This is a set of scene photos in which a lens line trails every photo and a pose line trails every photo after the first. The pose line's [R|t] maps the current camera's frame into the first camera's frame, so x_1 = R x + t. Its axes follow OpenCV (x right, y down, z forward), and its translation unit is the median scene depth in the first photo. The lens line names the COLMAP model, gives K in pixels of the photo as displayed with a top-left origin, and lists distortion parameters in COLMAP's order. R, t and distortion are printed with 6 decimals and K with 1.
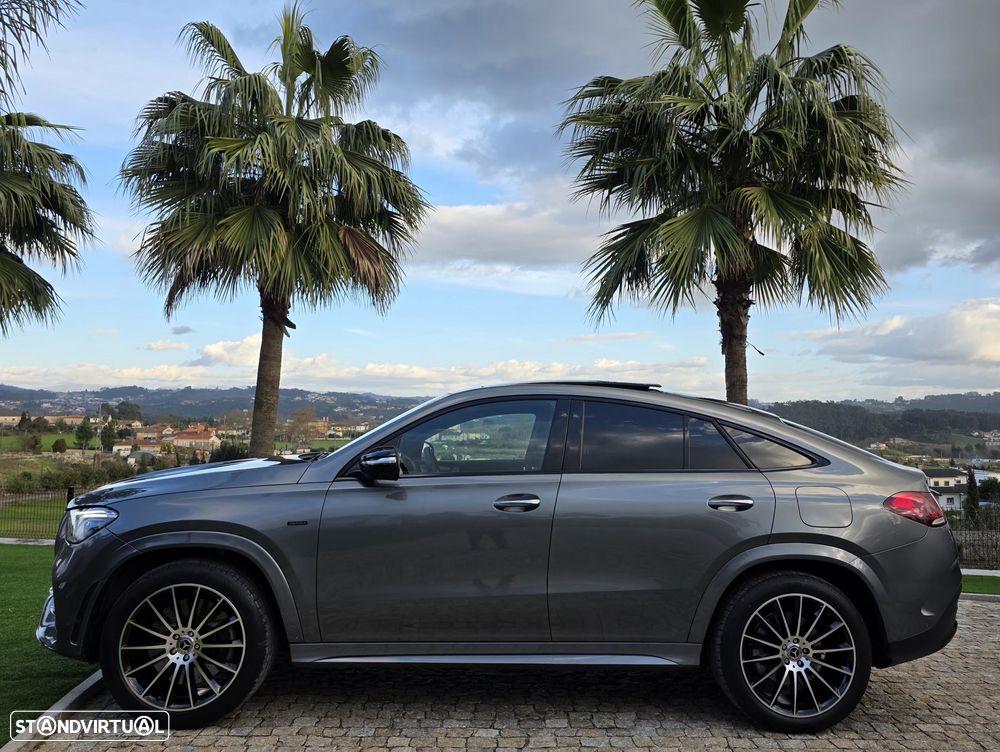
lens RADIAL K [[796.2, 0, 540.3], [0, 796.2, 342.4], [0, 0, 1]] dist [0.062535, -0.058776]
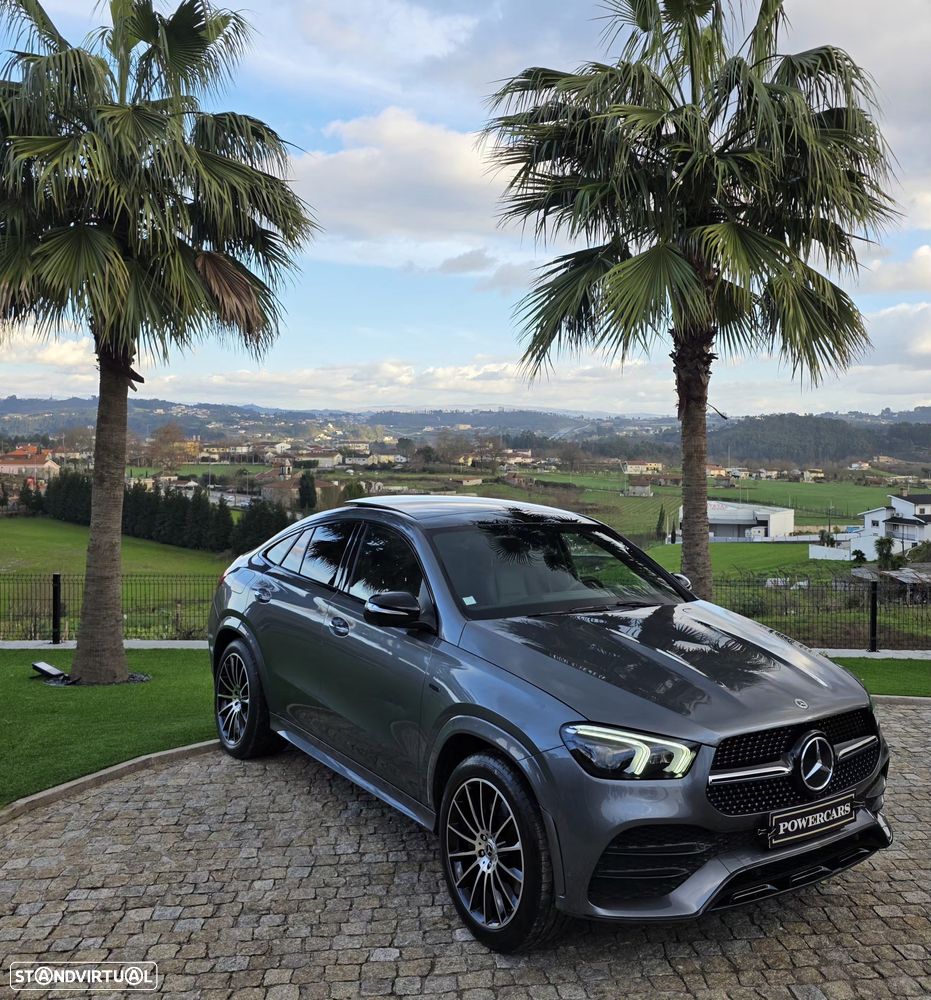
lens RADIAL K [[967.2, 0, 566.7], [0, 967.2, 449.2], [0, 0, 1]] dist [0.070086, -0.085347]
pose [[0.994800, -0.004919, 0.101725, 0.008240], [-0.005986, 0.994282, 0.106617, -0.059915], [-0.101668, -0.106672, 0.989083, 0.007311]]
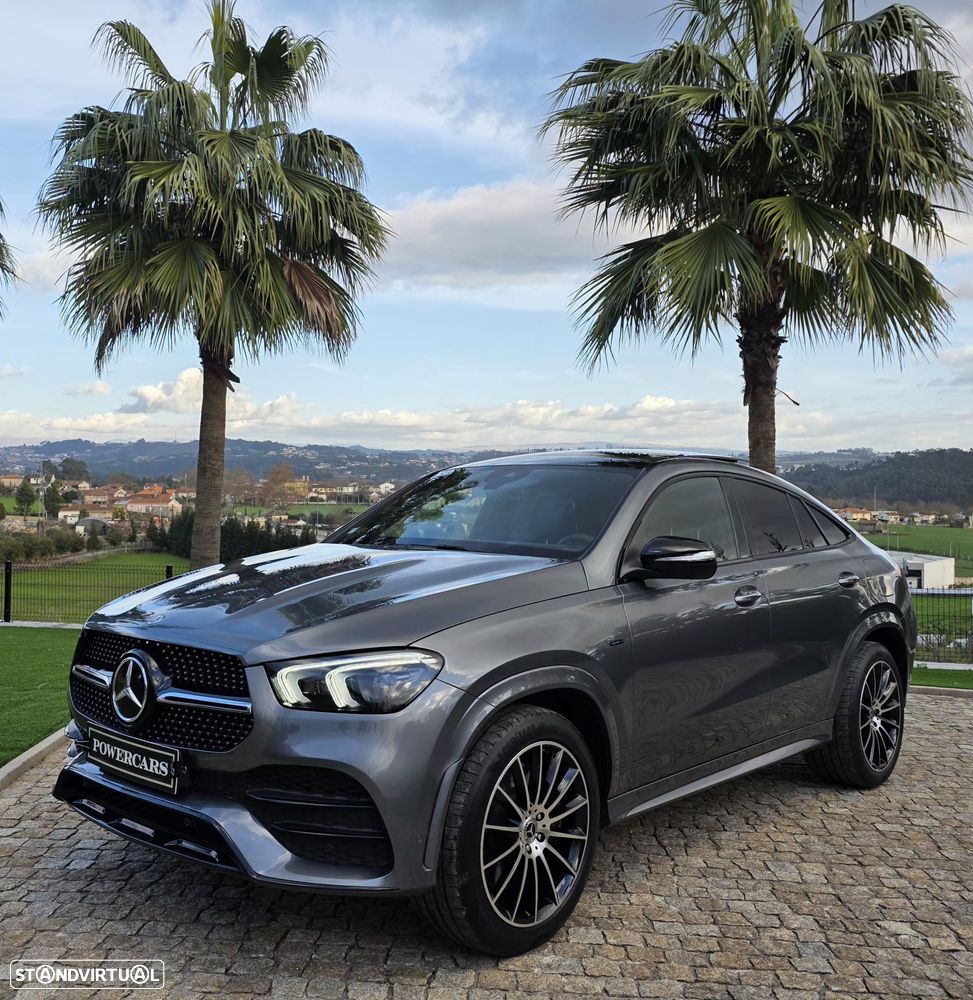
lens RADIAL K [[1019.8, 0, 443.7], [0, 1019.8, 472.8], [0, 0, 1]] dist [0.093203, -0.129696]
pose [[0.992061, -0.007226, -0.125550, 0.053958], [0.018637, 0.995772, 0.089946, -0.016094], [0.124369, -0.091572, 0.988001, -0.077071]]
